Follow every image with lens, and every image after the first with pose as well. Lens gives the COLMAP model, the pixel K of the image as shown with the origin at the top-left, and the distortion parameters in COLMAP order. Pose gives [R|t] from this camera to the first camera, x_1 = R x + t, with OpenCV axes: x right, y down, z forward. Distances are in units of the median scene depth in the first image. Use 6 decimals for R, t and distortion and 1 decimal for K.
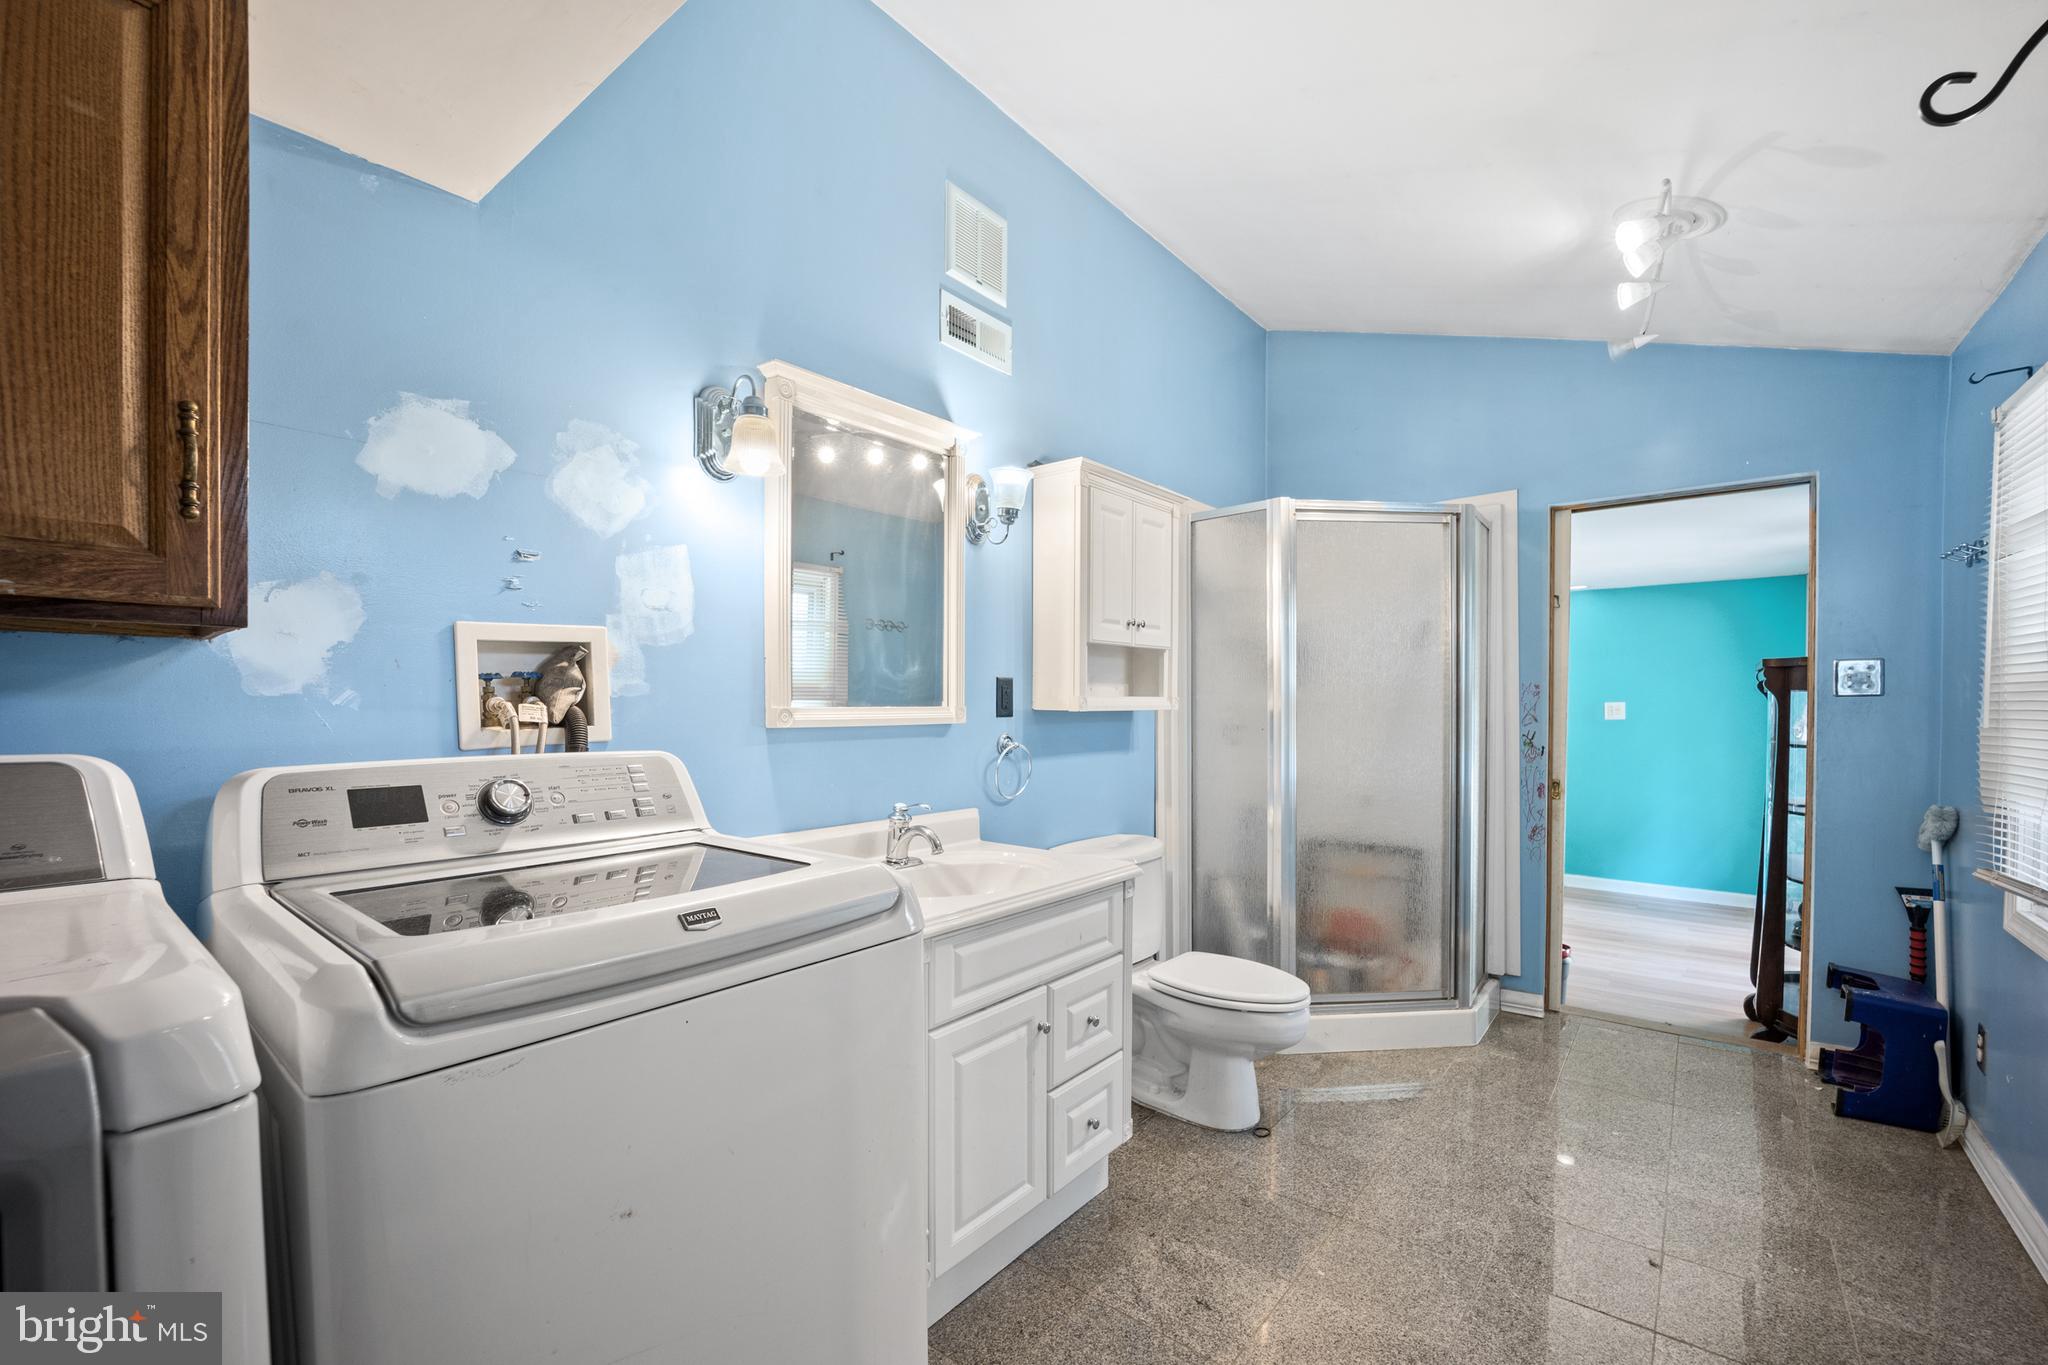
lens RADIAL K [[846.5, 0, 1024.0], [0, 846.5, 682.5], [0, 0, 1]] dist [-0.019872, -0.000076]
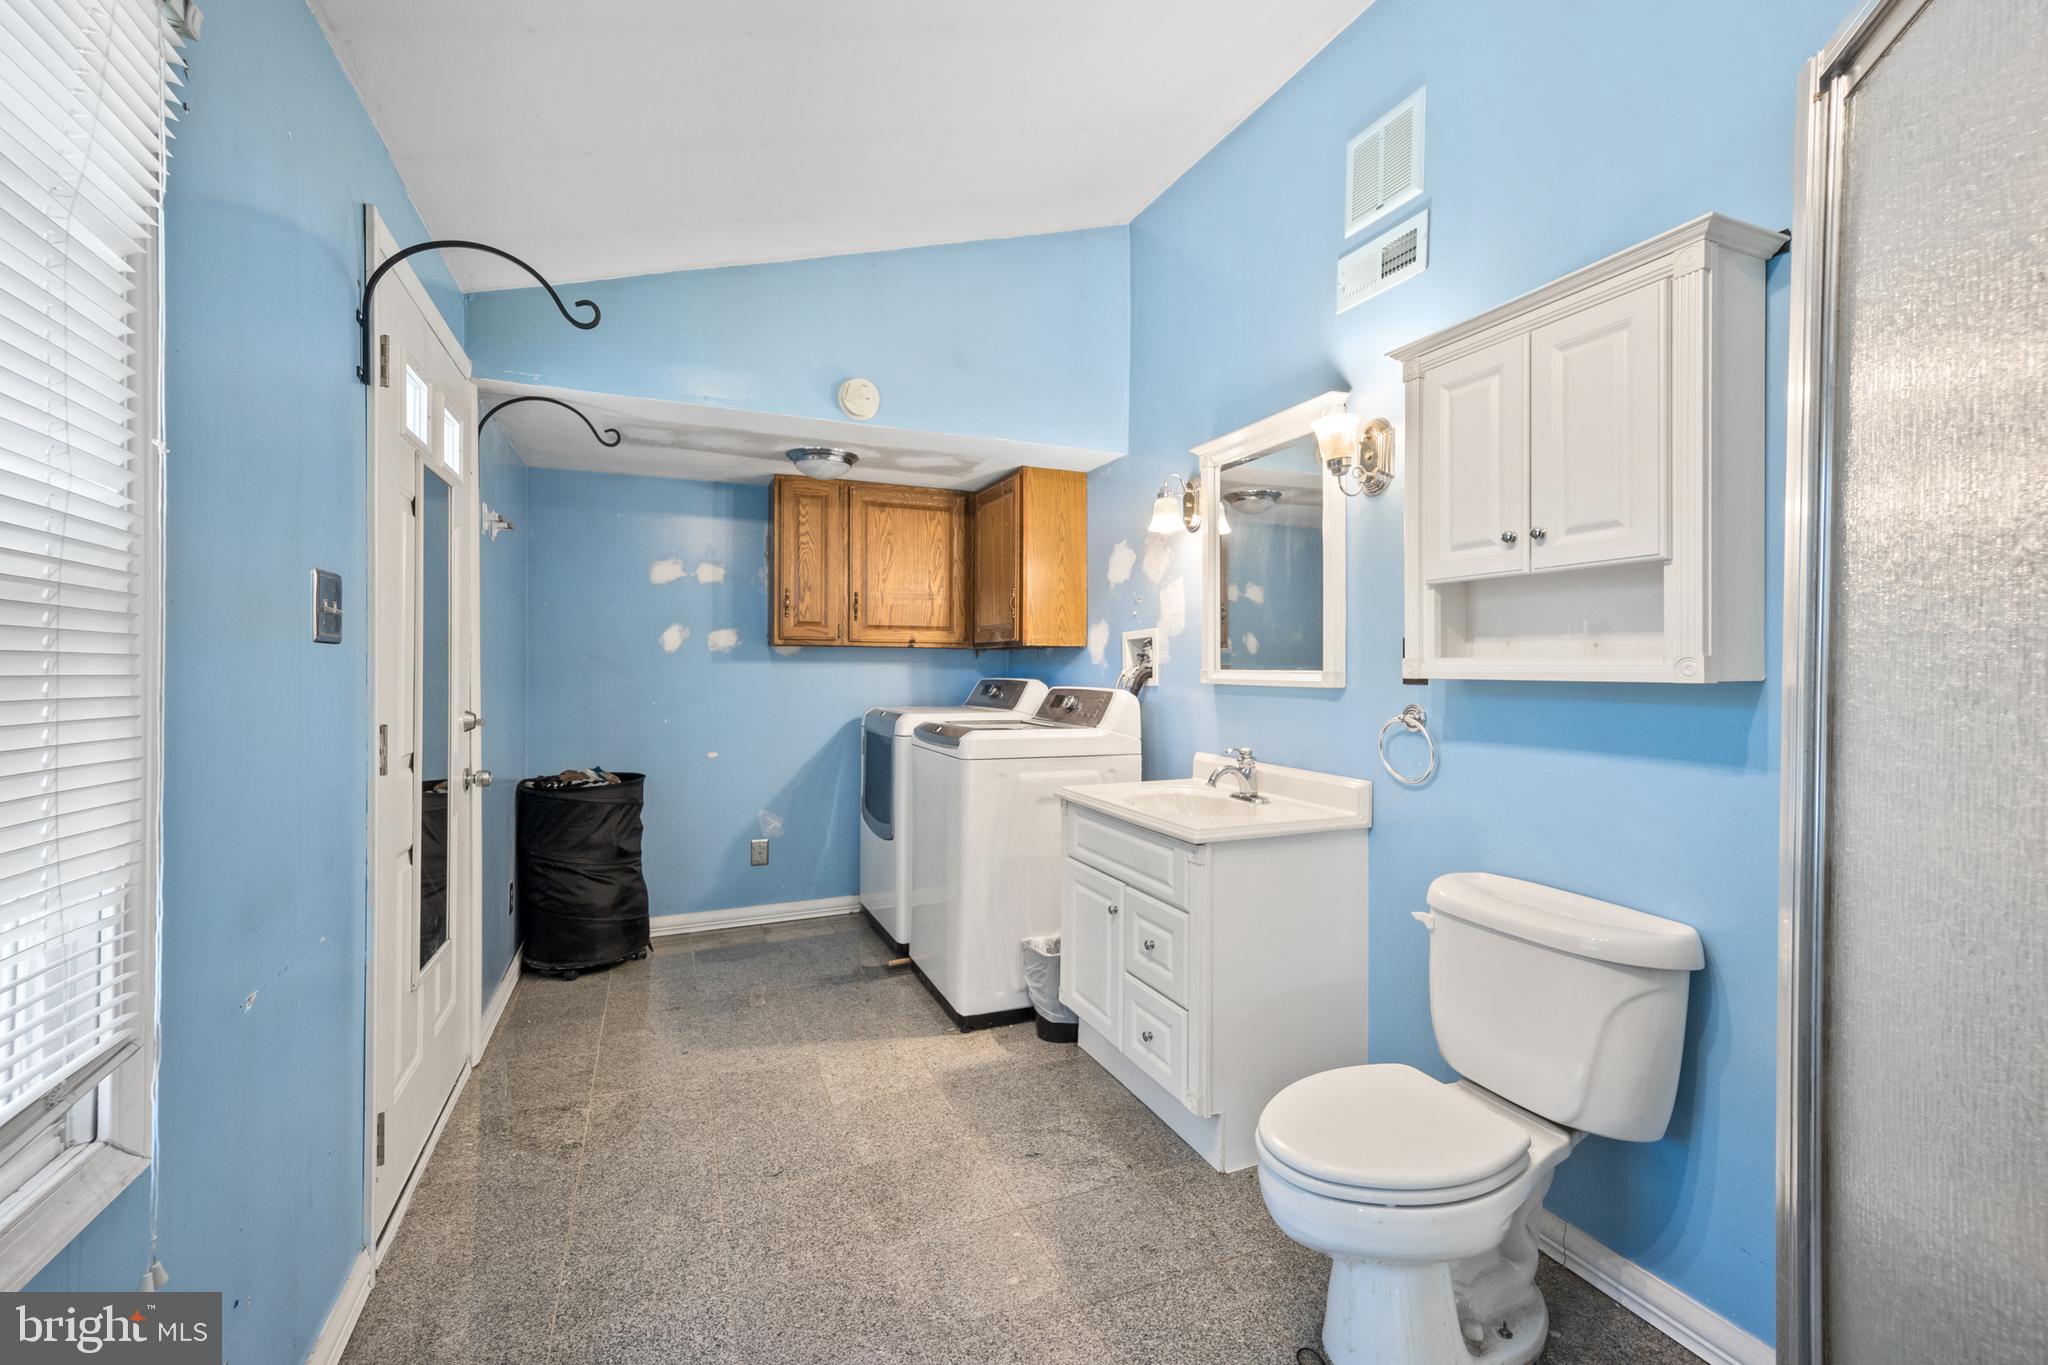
lens RADIAL K [[837.1, 0, 1020.5], [0, 837.1, 677.3], [0, 0, 1]] dist [-0.021008, -0.000070]
pose [[-0.462291, -0.014138, -0.886615, 1.198637], [-0.015406, 0.999850, -0.007910, 0.059312], [0.886594, 0.010002, -0.462440, 1.415478]]
